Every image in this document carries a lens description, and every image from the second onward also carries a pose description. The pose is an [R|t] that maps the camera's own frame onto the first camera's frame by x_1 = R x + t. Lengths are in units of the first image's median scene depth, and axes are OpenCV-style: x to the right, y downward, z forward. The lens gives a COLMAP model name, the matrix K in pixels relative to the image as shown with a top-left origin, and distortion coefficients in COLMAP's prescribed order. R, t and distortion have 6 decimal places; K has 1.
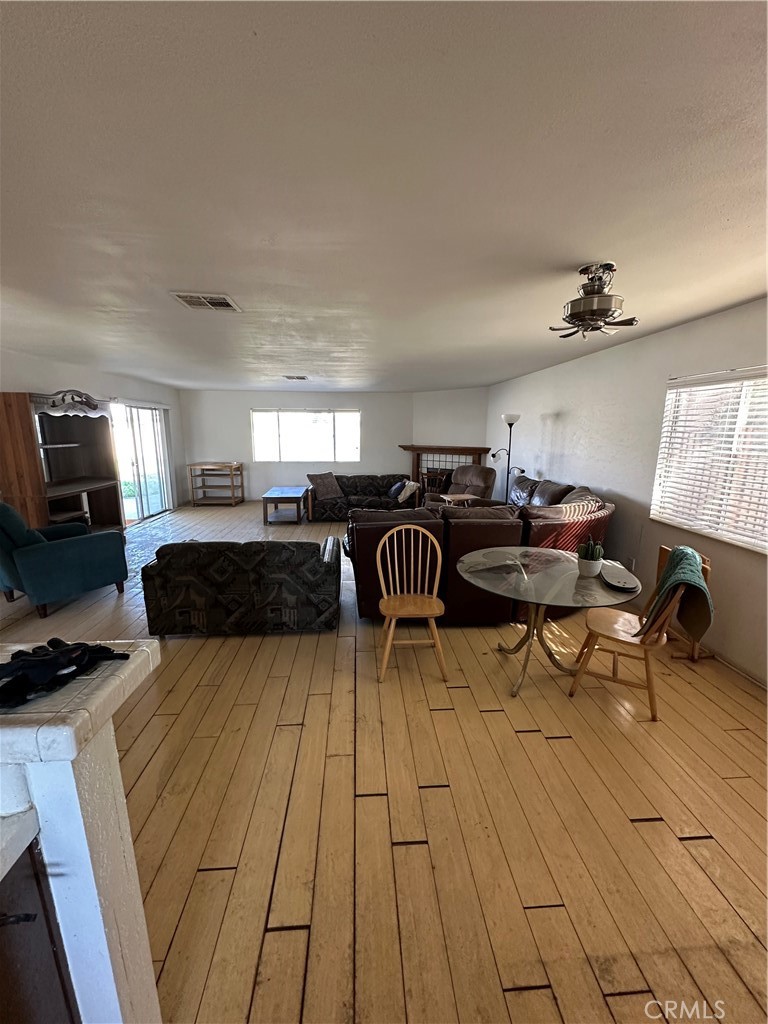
lens RADIAL K [[409.0, 0, 384.0], [0, 409.0, 512.0], [0, 0, 1]] dist [0.000643, -0.000070]
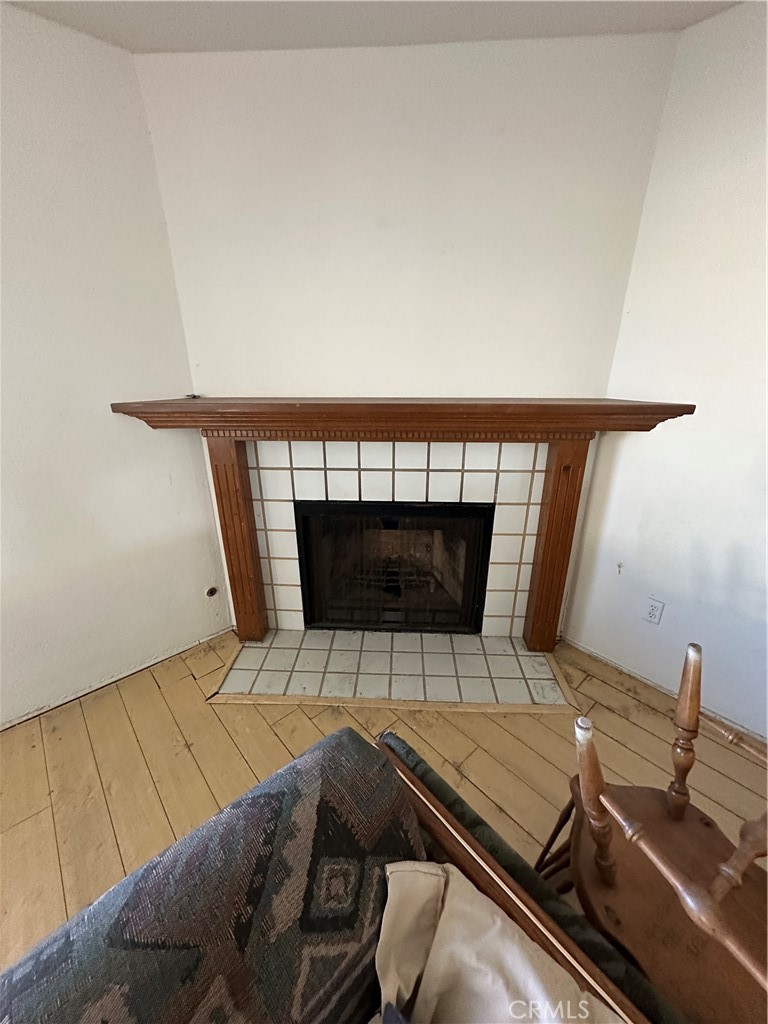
lens RADIAL K [[409.0, 0, 384.0], [0, 409.0, 512.0], [0, 0, 1]] dist [0.000643, -0.000070]
pose [[0.779104, -0.233956, 0.581602, 0.014988], [0.121486, 0.966511, 0.226048, -0.148030], [-0.615010, -0.105458, 0.781435, 0.809095]]
